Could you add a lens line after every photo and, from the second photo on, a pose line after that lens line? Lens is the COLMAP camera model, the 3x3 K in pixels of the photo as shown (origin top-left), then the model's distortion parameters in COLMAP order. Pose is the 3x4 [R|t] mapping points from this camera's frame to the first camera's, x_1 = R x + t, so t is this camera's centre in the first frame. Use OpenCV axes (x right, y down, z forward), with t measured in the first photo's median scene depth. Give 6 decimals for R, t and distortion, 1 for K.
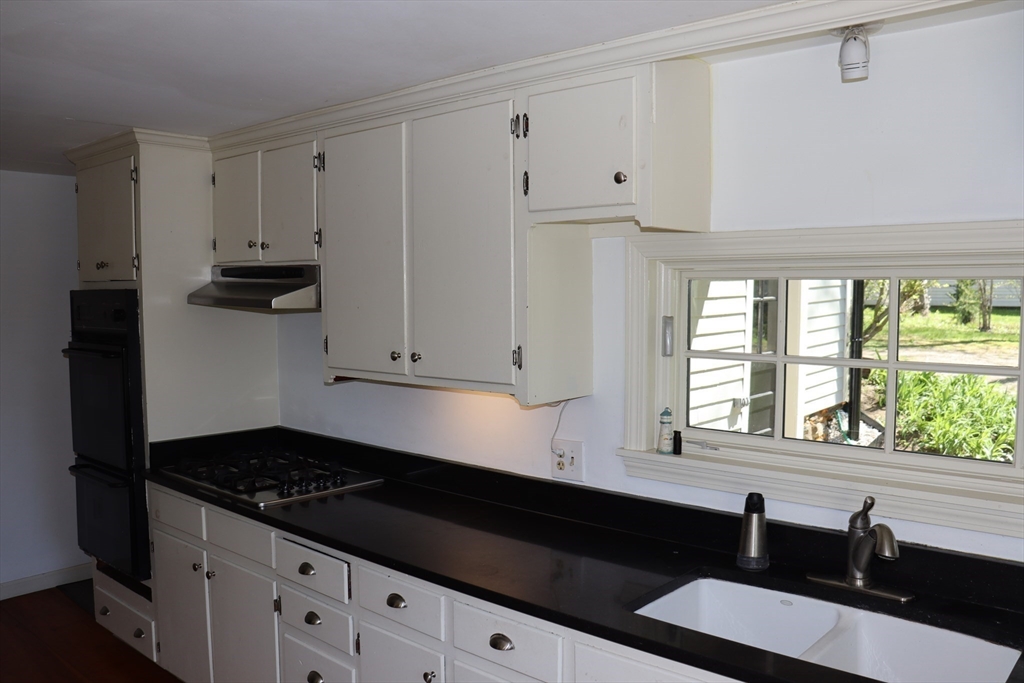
lens RADIAL K [[853.7, 0, 511.5], [0, 853.7, 341.8], [0, 0, 1]] dist [-0.154857, 0.134338]
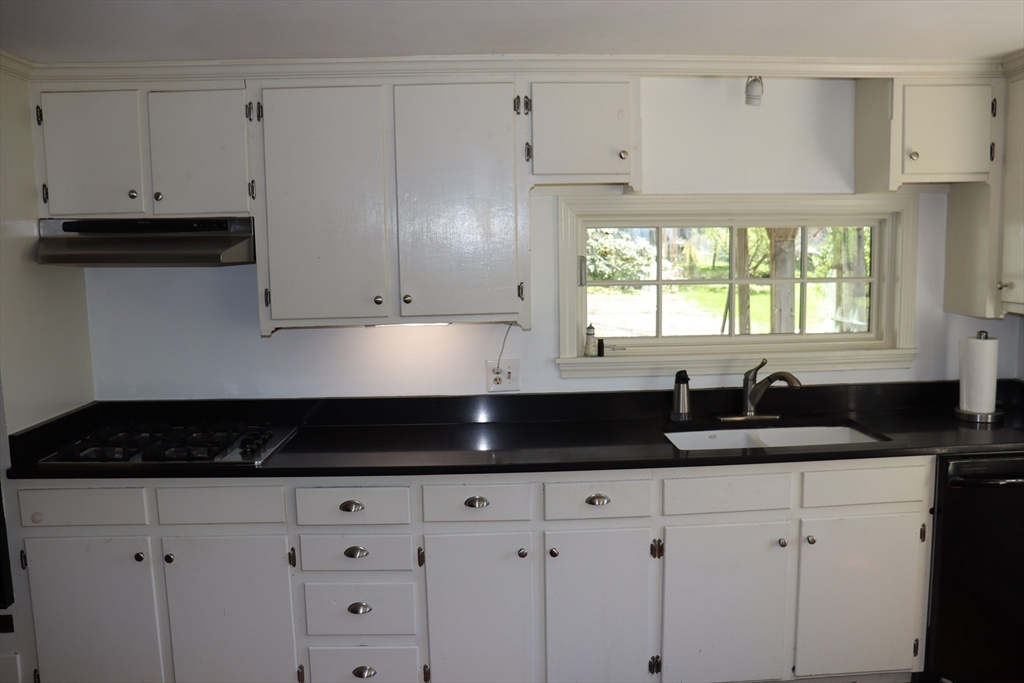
lens RADIAL K [[853.7, 0, 516.7], [0, 853.7, 340.3], [0, 0, 1]] dist [-0.154857, 0.134338]
pose [[0.718648, -0.092041, 0.689256, -0.841986], [0.058069, 0.995683, 0.072416, -0.000765], [-0.692946, -0.012017, 0.720890, 0.098469]]
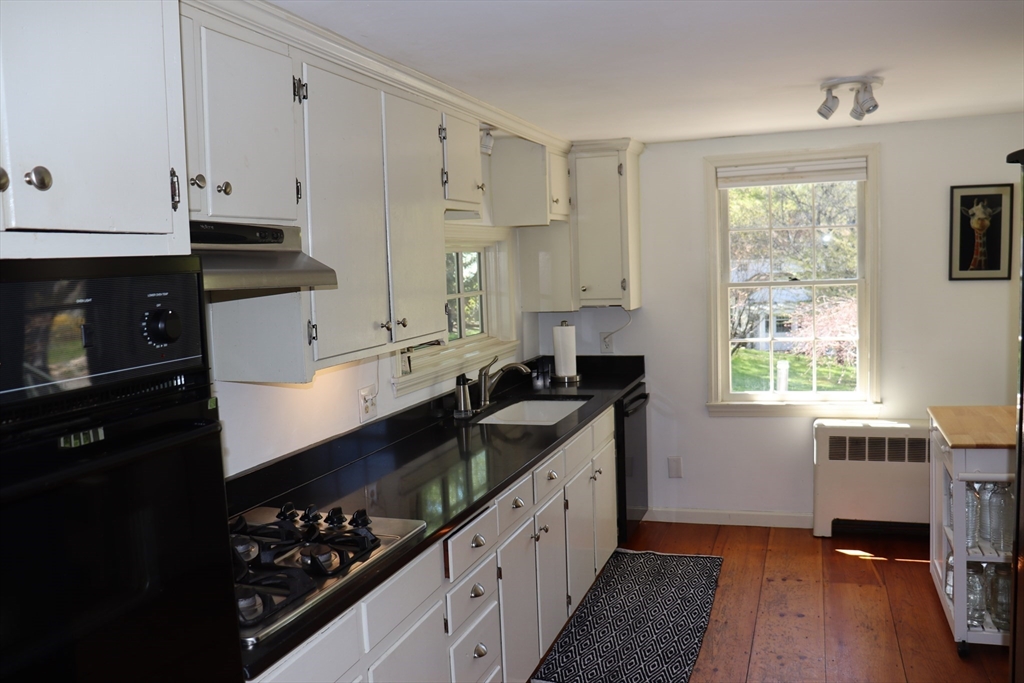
lens RADIAL K [[853.7, 0, 511.4], [0, 853.7, 336.2], [0, 0, 1]] dist [-0.154857, 0.134338]
pose [[-0.380638, -0.066761, 0.922311, -1.206747], [0.092865, 0.989589, 0.109956, -0.072568], [-0.920049, 0.127504, -0.370475, 1.356939]]
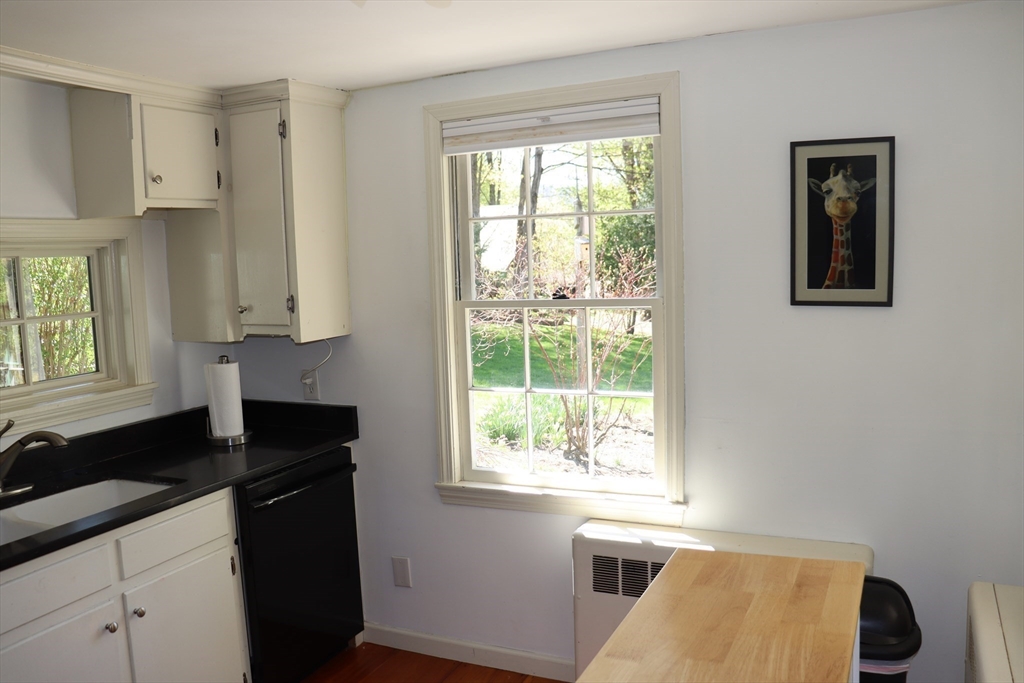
lens RADIAL K [[853.7, 0, 515.8], [0, 853.7, 341.1], [0, 0, 1]] dist [-0.154857, 0.134338]
pose [[-0.290146, -0.089976, 0.952743, -0.827177], [0.088476, 0.988784, 0.120325, -0.021052], [-0.952884, 0.119207, -0.278931, 0.444578]]
